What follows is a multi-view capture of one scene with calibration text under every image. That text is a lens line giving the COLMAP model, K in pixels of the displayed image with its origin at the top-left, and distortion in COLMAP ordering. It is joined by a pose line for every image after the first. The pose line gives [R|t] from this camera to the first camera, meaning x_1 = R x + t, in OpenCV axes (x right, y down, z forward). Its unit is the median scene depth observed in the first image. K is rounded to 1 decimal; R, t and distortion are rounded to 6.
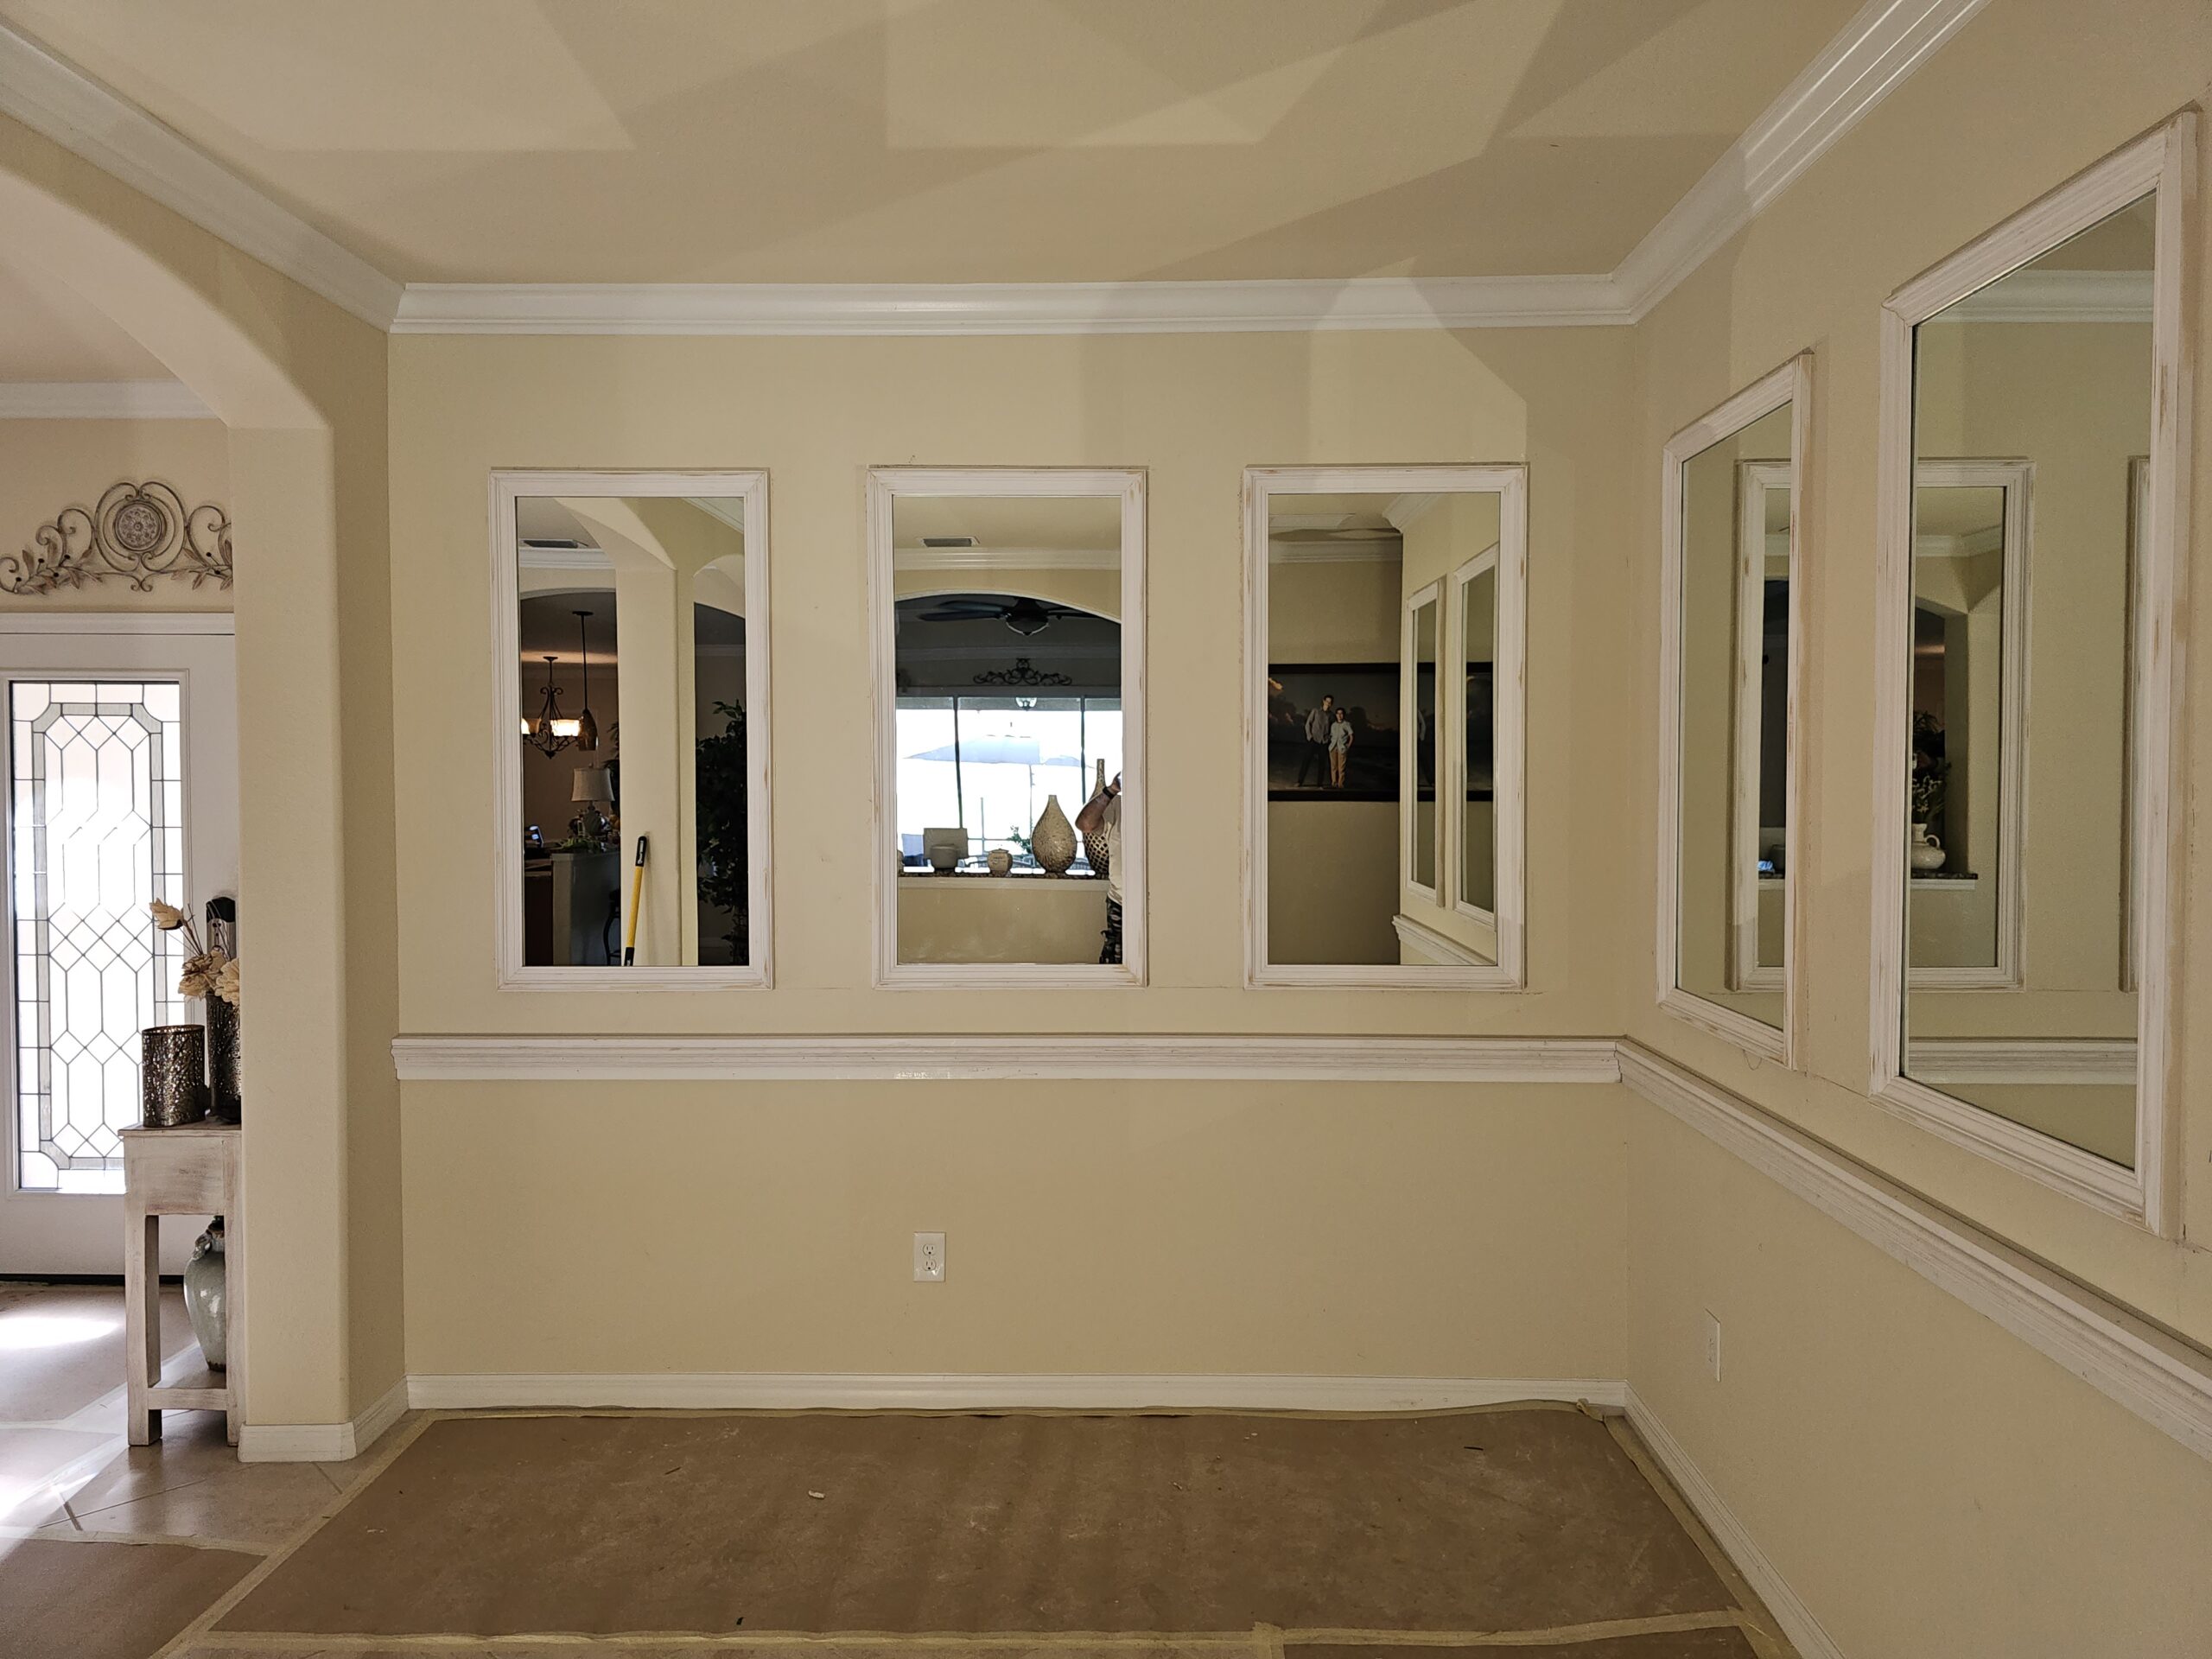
lens RADIAL K [[1509.1, 0, 1110.6], [0, 1509.1, 819.2], [0, 0, 1]] dist [0.064116, -0.054428]
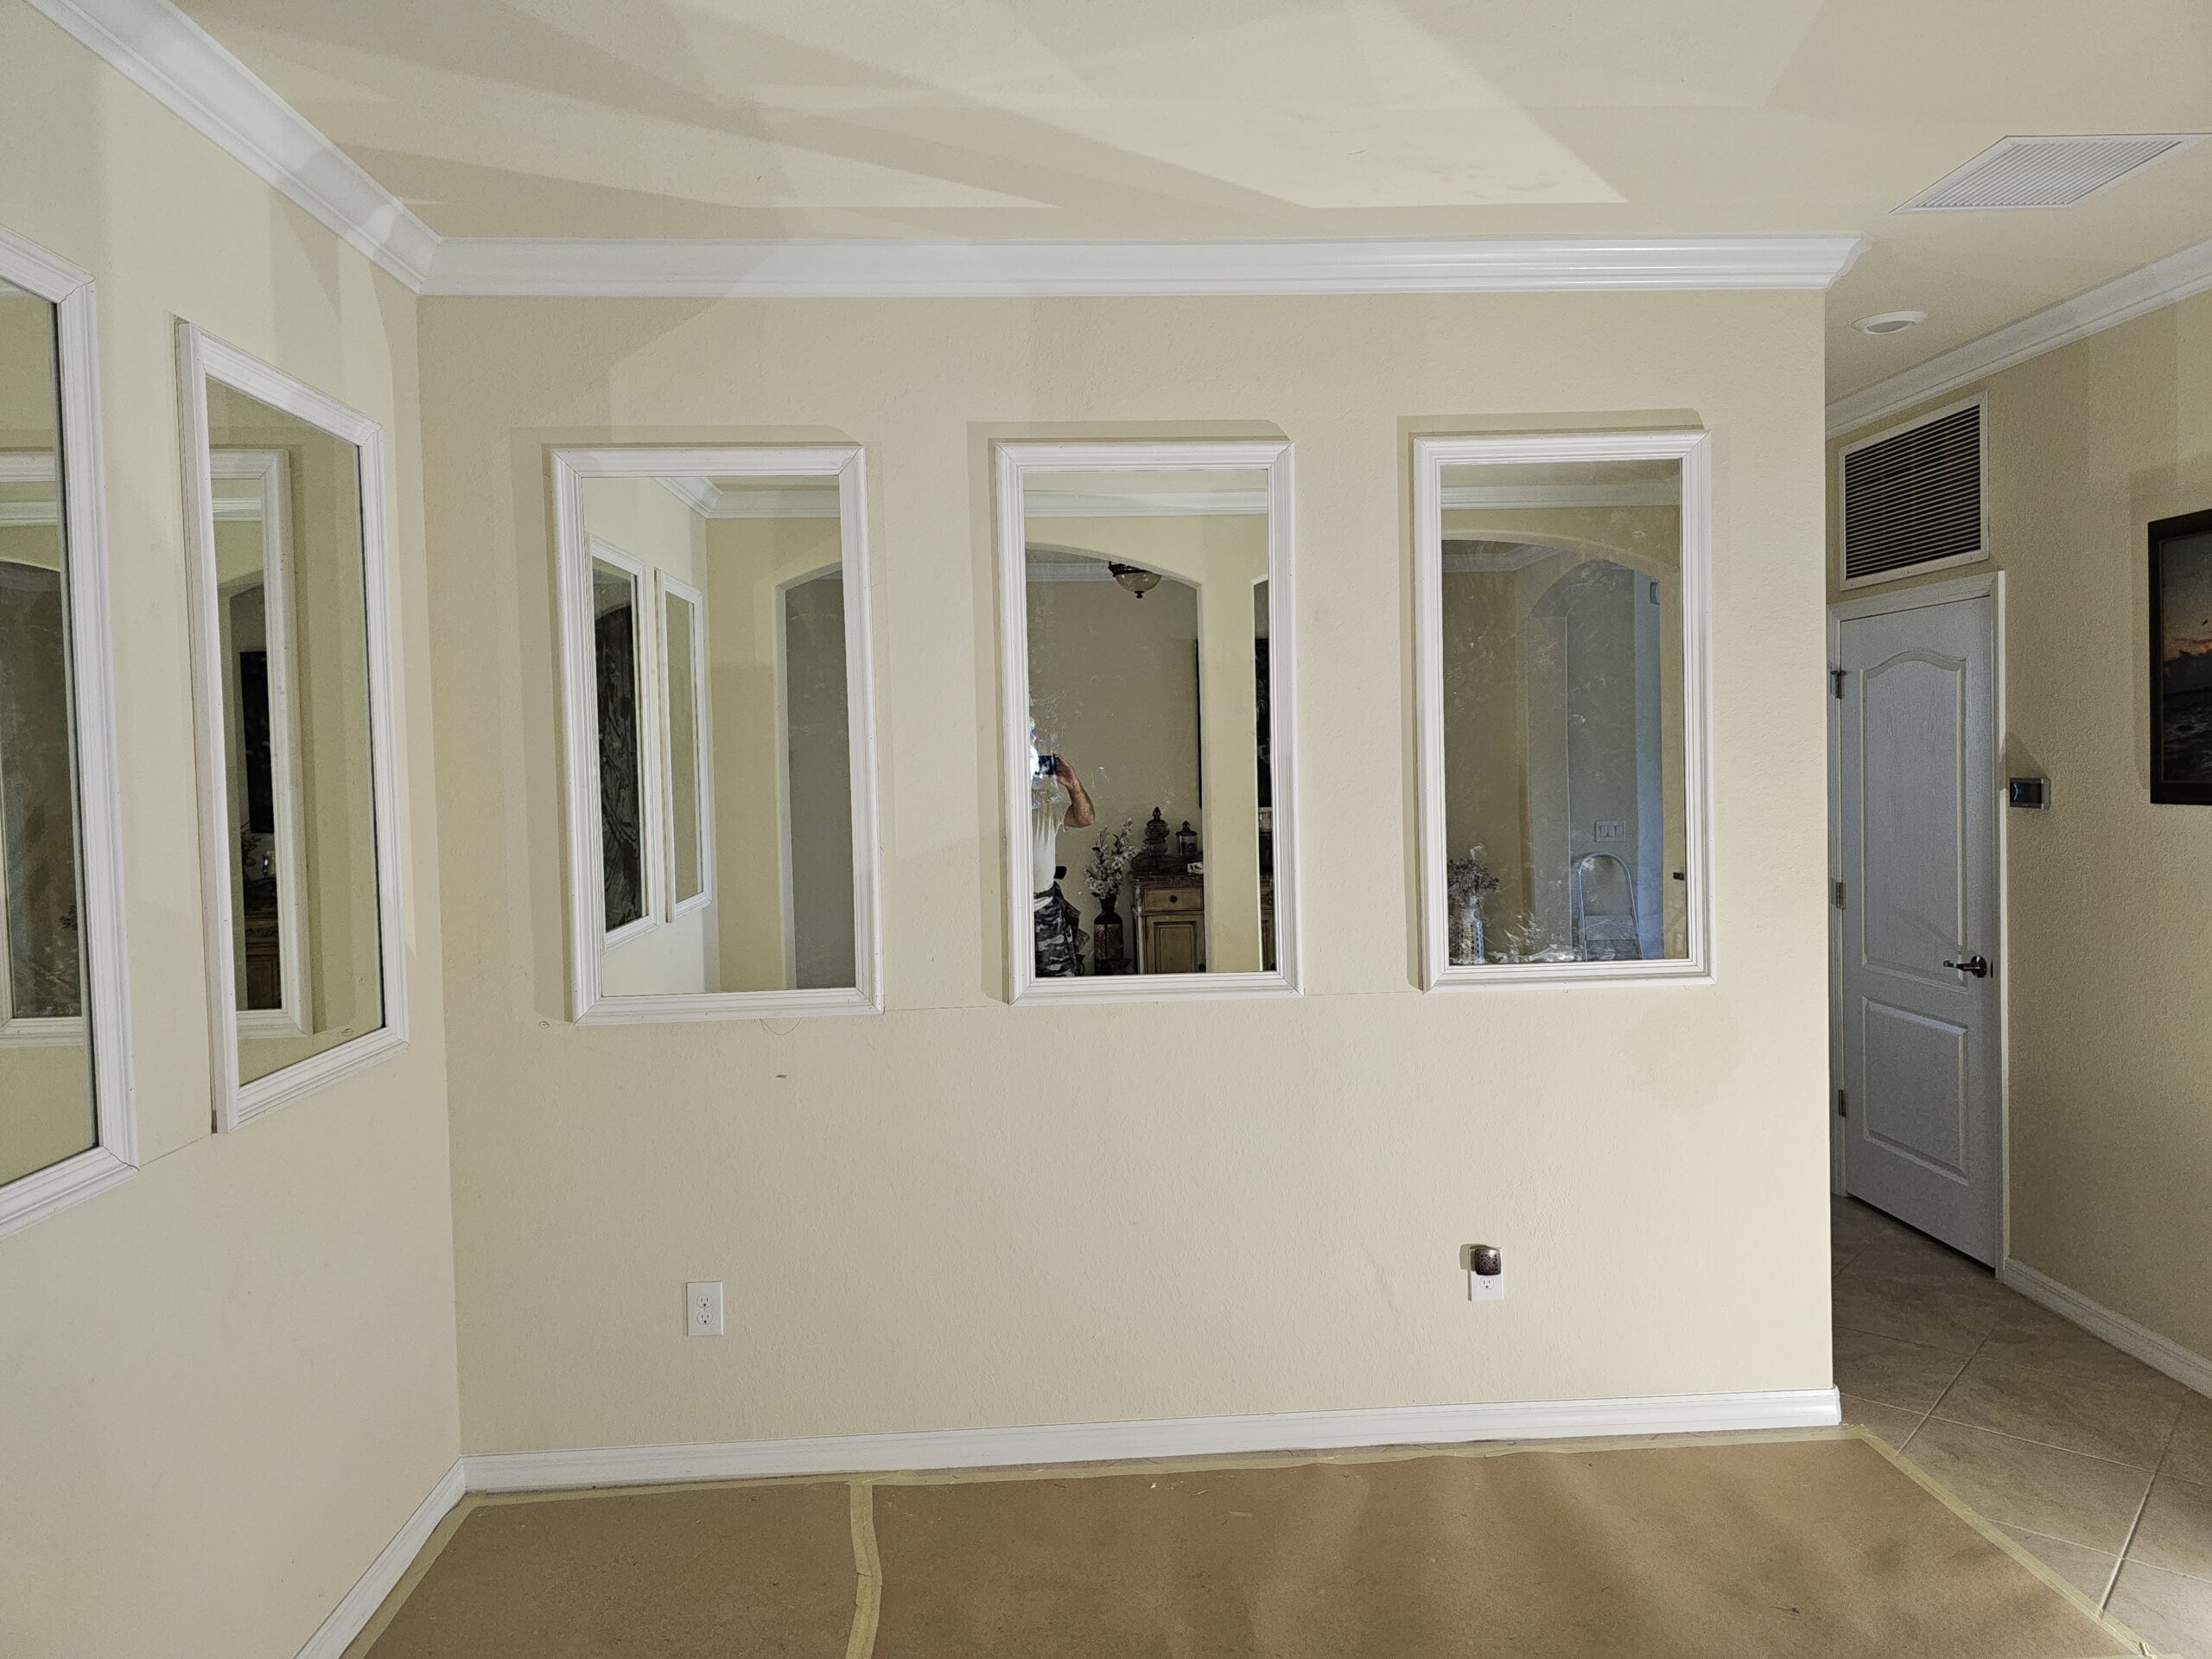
lens RADIAL K [[1511.1, 0, 1113.9], [0, 1511.1, 803.2], [0, 0, 1]] dist [0.070444, -0.050161]
pose [[-0.099328, -0.030235, 0.994595, -0.481611], [0.055071, 0.997839, 0.035834, -0.025819], [-0.993530, 0.058333, -0.097448, 0.548239]]
